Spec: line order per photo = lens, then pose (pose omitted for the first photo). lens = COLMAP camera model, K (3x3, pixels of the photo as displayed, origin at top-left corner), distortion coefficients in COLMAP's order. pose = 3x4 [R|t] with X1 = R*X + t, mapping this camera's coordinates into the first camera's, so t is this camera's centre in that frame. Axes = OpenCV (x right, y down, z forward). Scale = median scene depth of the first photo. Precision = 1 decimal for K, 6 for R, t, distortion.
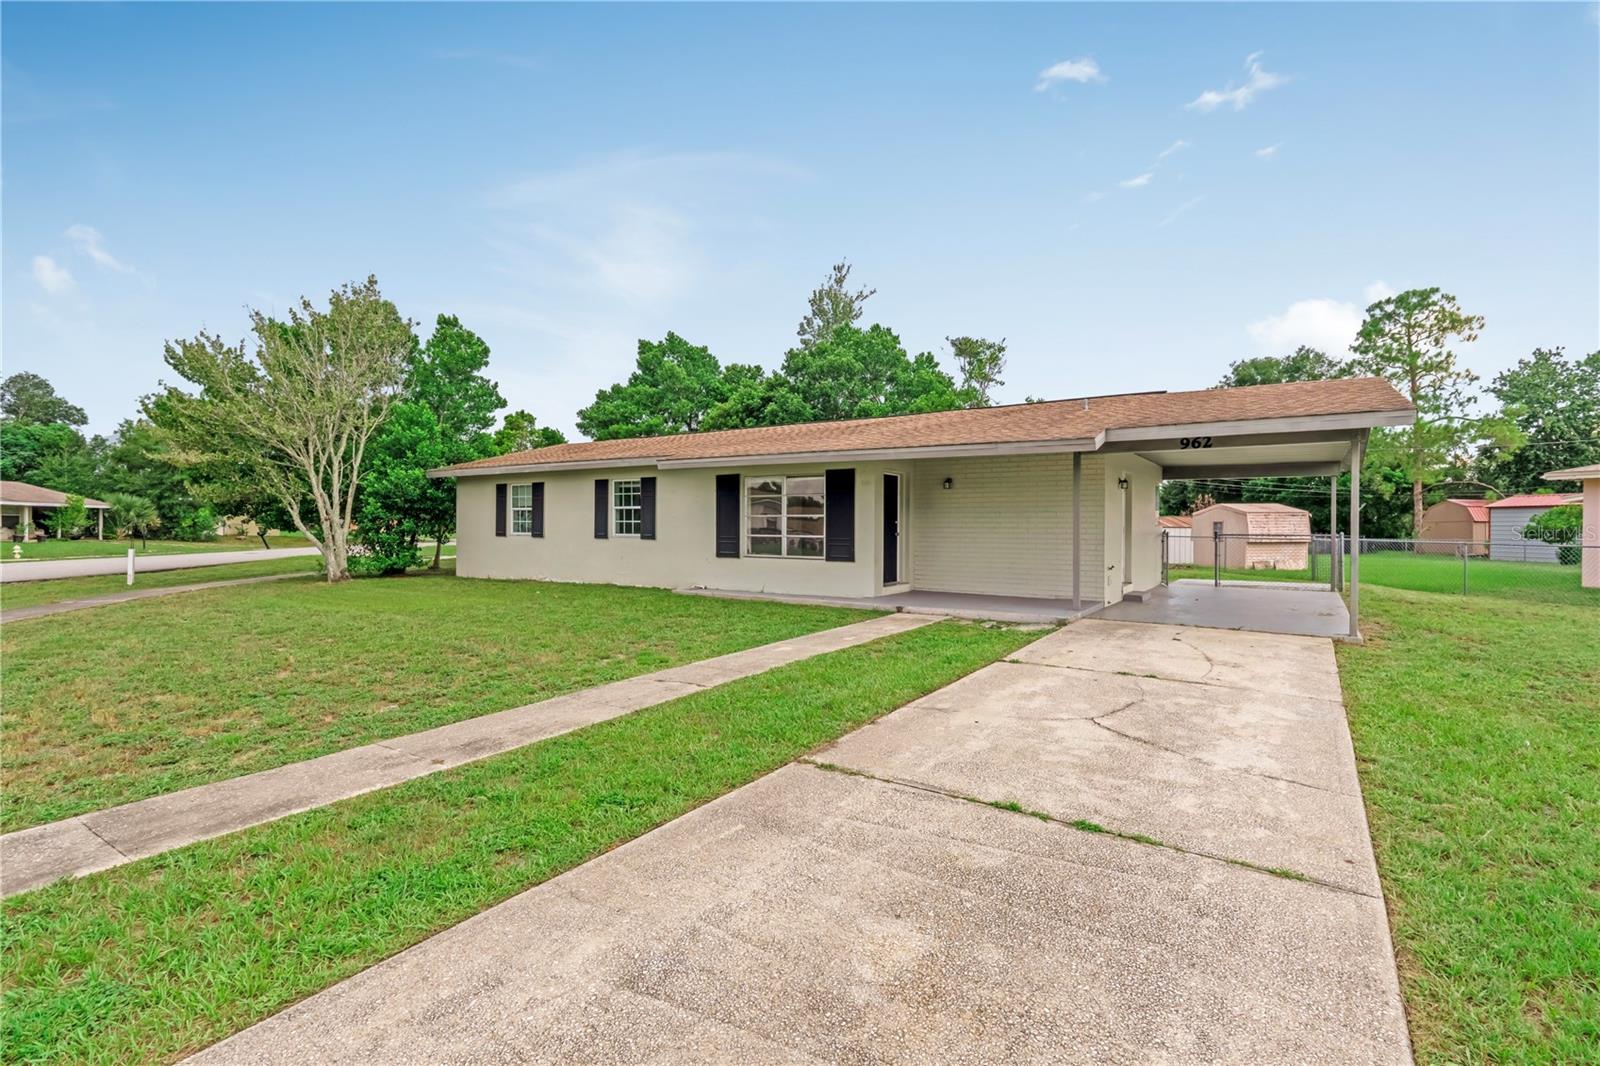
lens RADIAL K [[750.8, 0, 806.2], [0, 750.8, 534.0], [0, 0, 1]] dist [0.001501, 0.000371]
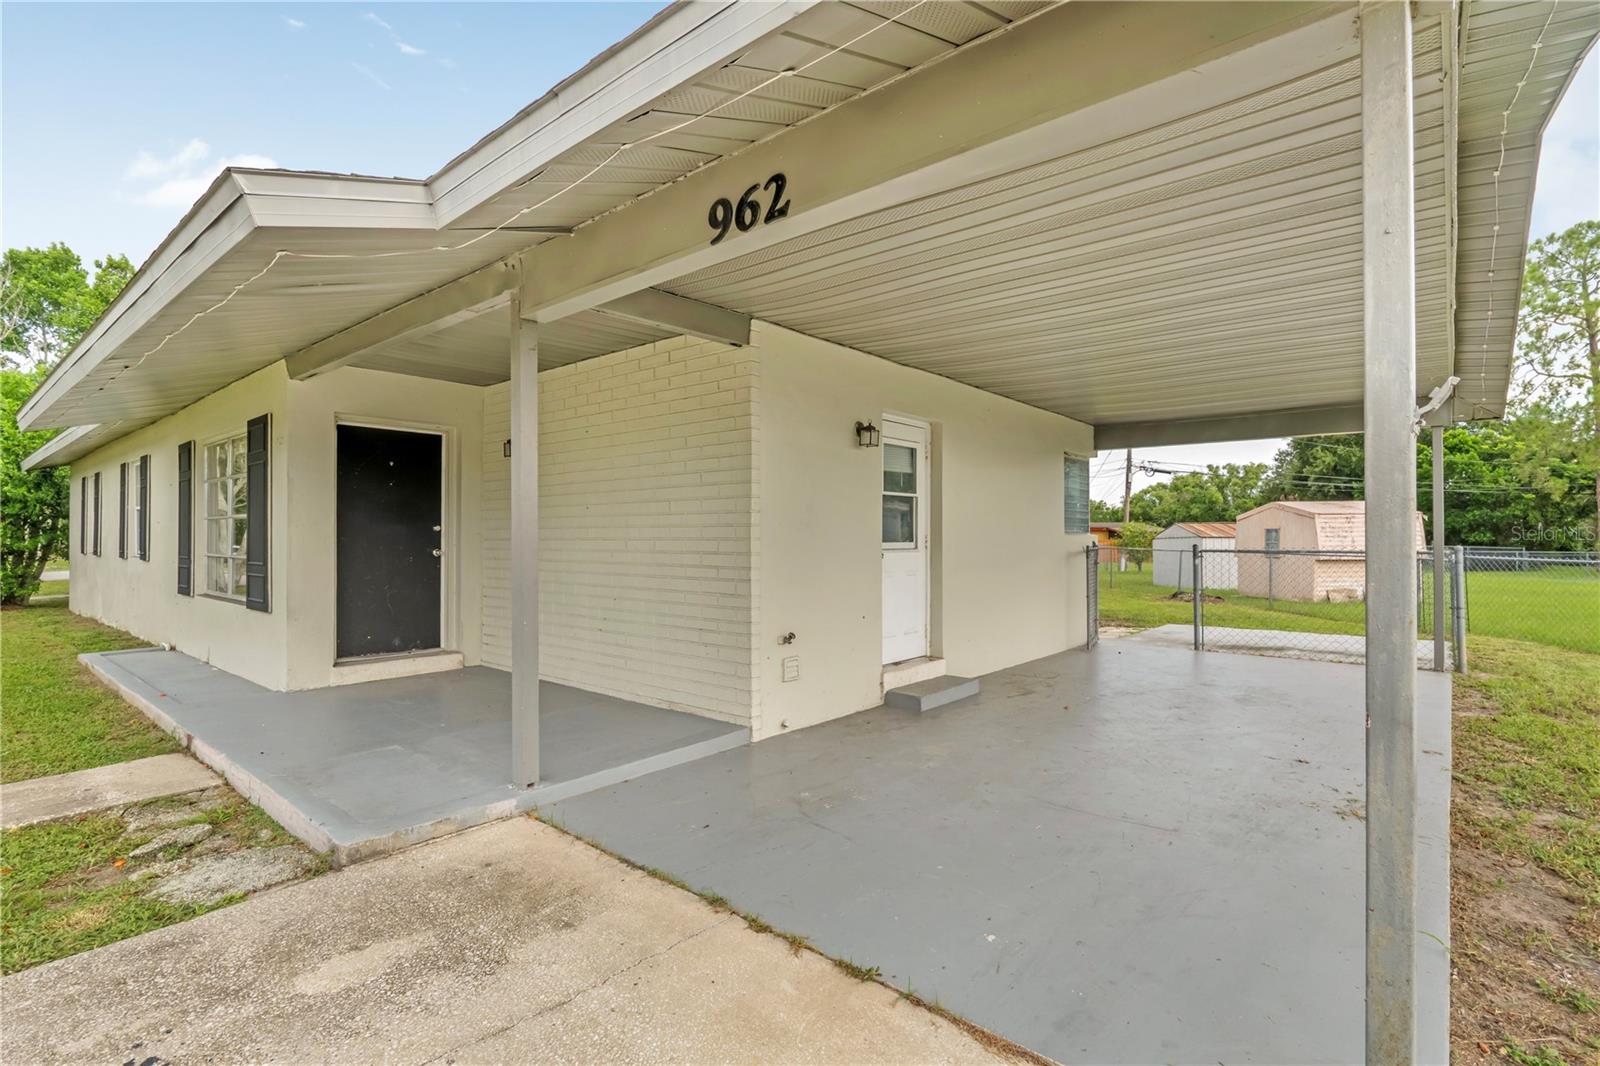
lens RADIAL K [[750.8, 0, 793.9], [0, 750.8, 525.8], [0, 0, 1]] dist [0.001501, 0.000371]
pose [[0.990987, -0.005651, -0.133839, 0.116127], [0.002022, 0.999627, -0.027234, -0.000754], [0.133943, 0.026718, 0.990629, 0.152001]]
